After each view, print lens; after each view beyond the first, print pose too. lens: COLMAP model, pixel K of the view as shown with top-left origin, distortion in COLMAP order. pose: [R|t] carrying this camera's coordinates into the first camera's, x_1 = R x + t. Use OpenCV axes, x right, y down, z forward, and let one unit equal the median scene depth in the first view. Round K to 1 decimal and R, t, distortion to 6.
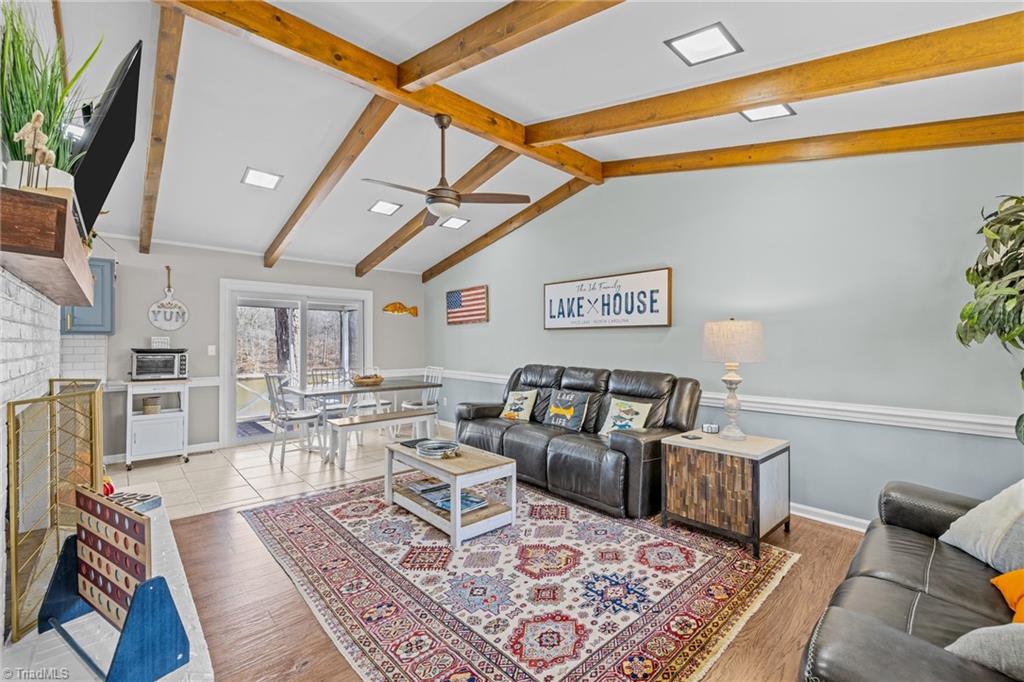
lens RADIAL K [[430.9, 0, 510.6], [0, 430.9, 330.7], [0, 0, 1]] dist [-0.000158, 0.000971]
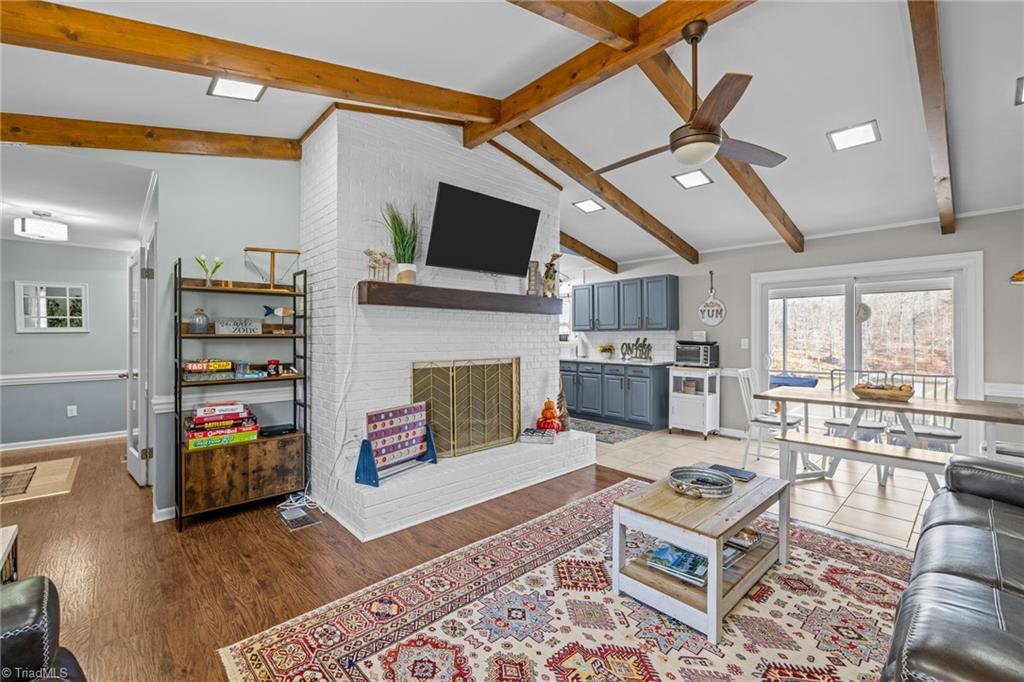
lens RADIAL K [[430.9, 0, 509.4], [0, 430.9, 335.1], [0, 0, 1]] dist [-0.000158, 0.000971]
pose [[0.004954, -0.001642, -0.999986, 0.569313], [0.026093, 0.999658, -0.001512, 0.017824], [0.999647, -0.026085, 0.004996, 0.688303]]
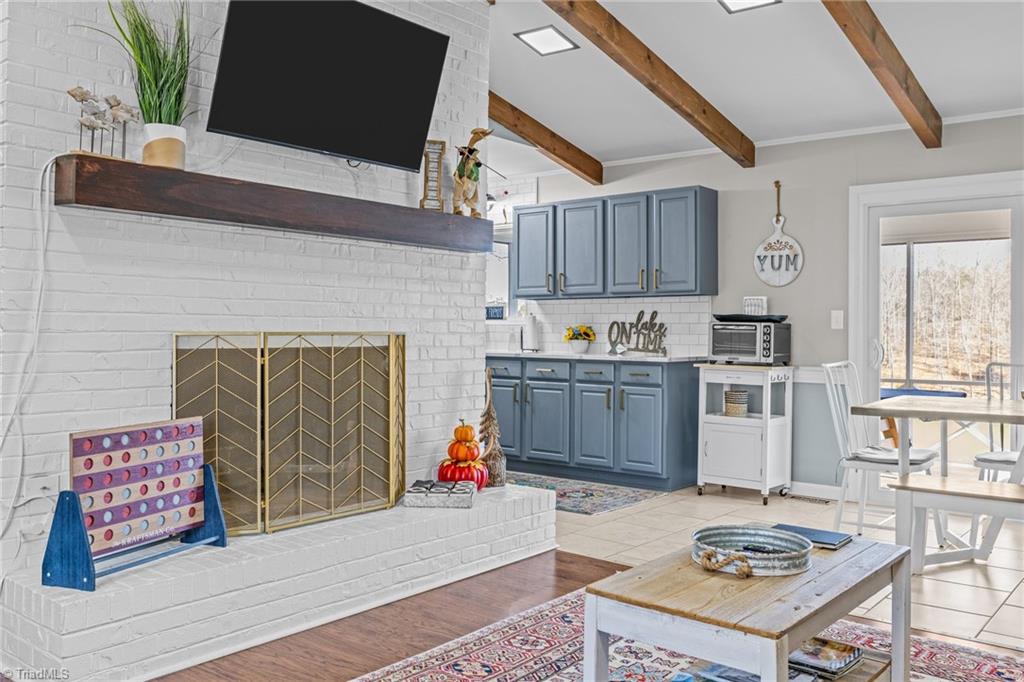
lens RADIAL K [[876.8, 0, 510.5], [0, 876.8, 319.2], [0, 0, 1]] dist [-0.000636, 0.006634]
pose [[0.143825, -0.009725, -0.989555, 0.573509], [0.017332, 0.999823, -0.007307, 0.073674], [0.989451, -0.016100, 0.143968, 0.693080]]
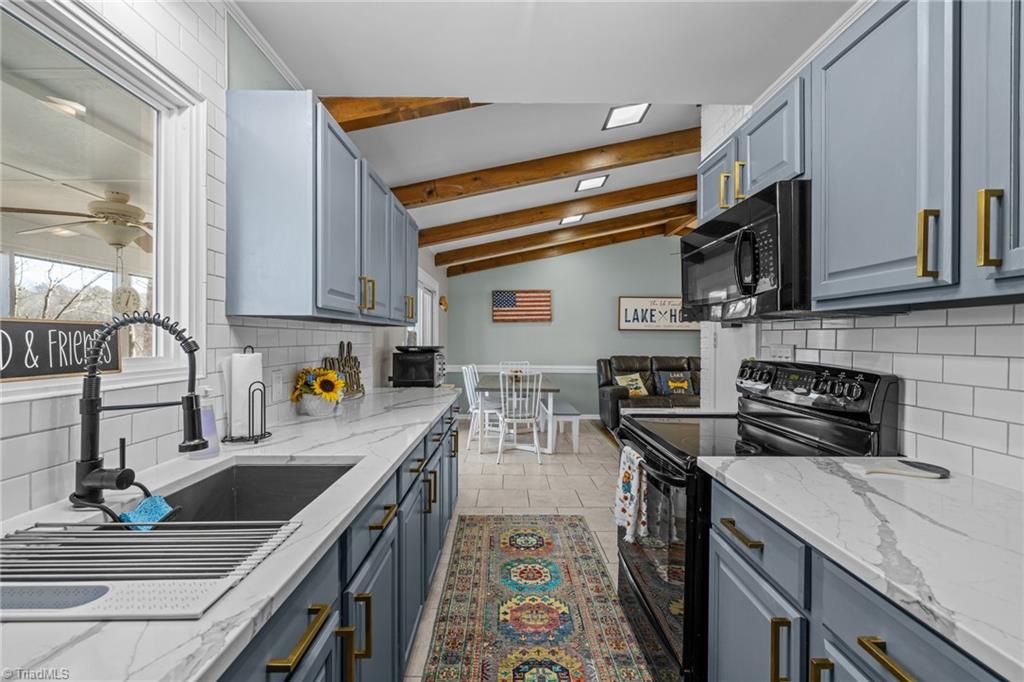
lens RADIAL K [[430.9, 0, 512.0], [0, 430.9, 335.9], [0, 0, 1]] dist [-0.000158, 0.000971]
pose [[0.670424, 0.009788, 0.741914, -1.847442], [-0.025757, 0.999617, 0.010087, 0.016603], [-0.741531, -0.025872, 0.670419, 0.536494]]
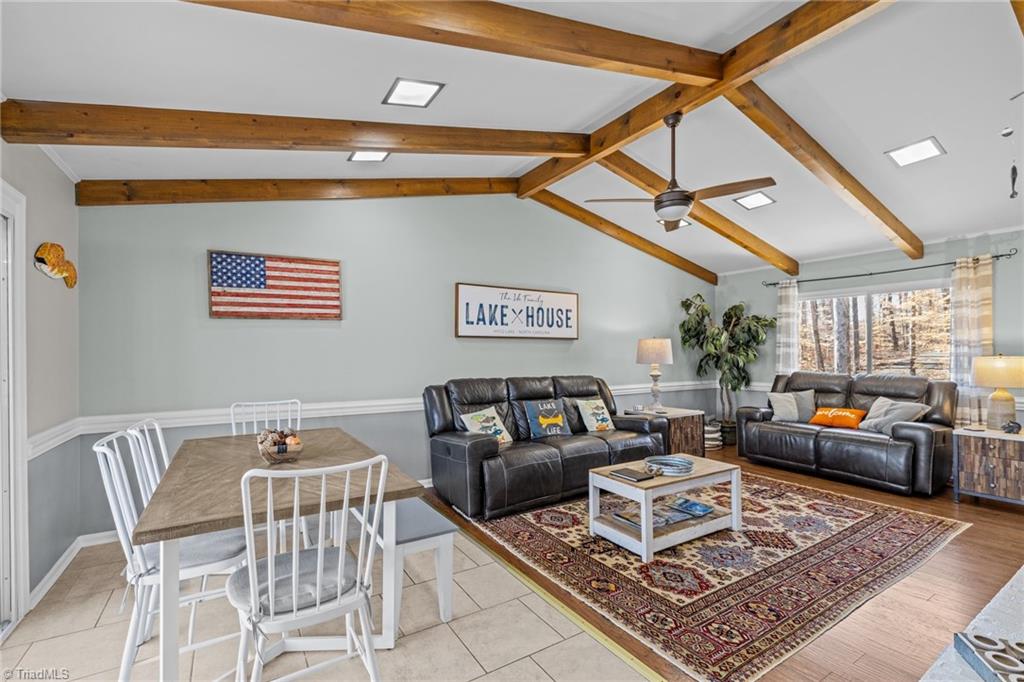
lens RADIAL K [[444.2, 0, 506.5], [0, 444.2, 347.0], [0, 0, 1]] dist [-0.000755, 0.000353]
pose [[0.185200, 0.010021, 0.982650, -1.195665], [-0.023942, 0.999697, -0.005683, 0.030696], [-0.982409, -0.022474, 0.185384, 1.187869]]
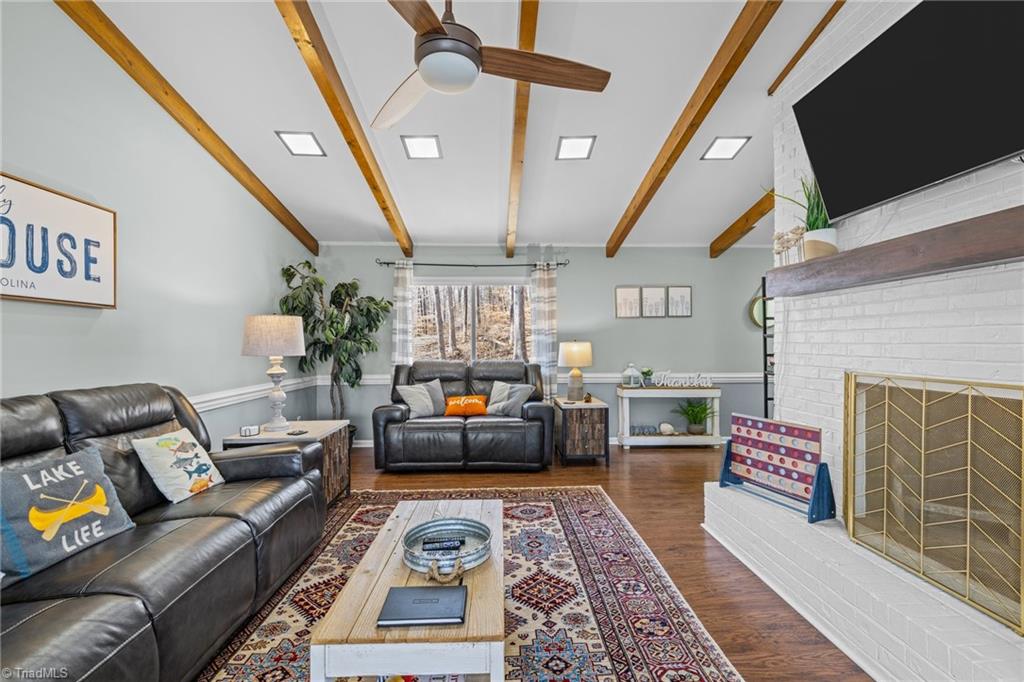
lens RADIAL K [[430.9, 0, 511.5], [0, 430.9, 339.7], [0, 0, 1]] dist [-0.000158, 0.000971]
pose [[-0.760593, 0.007304, 0.649187, -0.553651], [-0.013676, 0.999535, -0.027269, 0.052500], [-0.649084, -0.029619, -0.760140, 1.354008]]
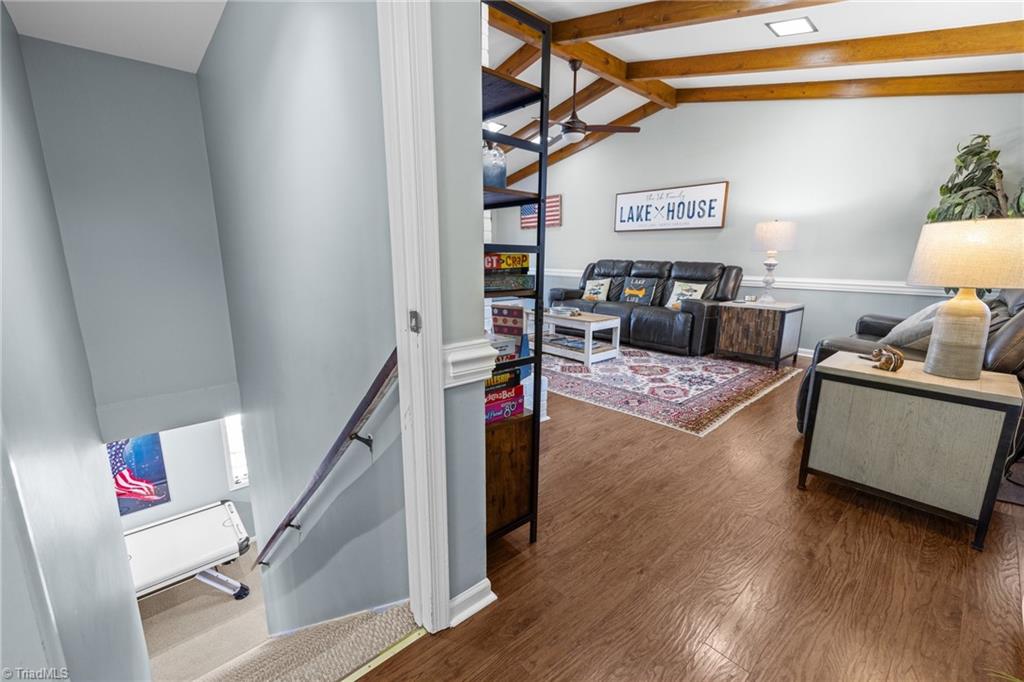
lens RADIAL K [[430.9, 0, 511.4], [0, 430.9, 334.9], [0, 0, 1]] dist [-0.000158, 0.000971]
pose [[0.999993, 0.003627, -0.000165, -0.350166], [-0.003510, 0.977429, 0.211236, 0.042623], [0.000927, -0.211234, 0.977435, -0.460537]]
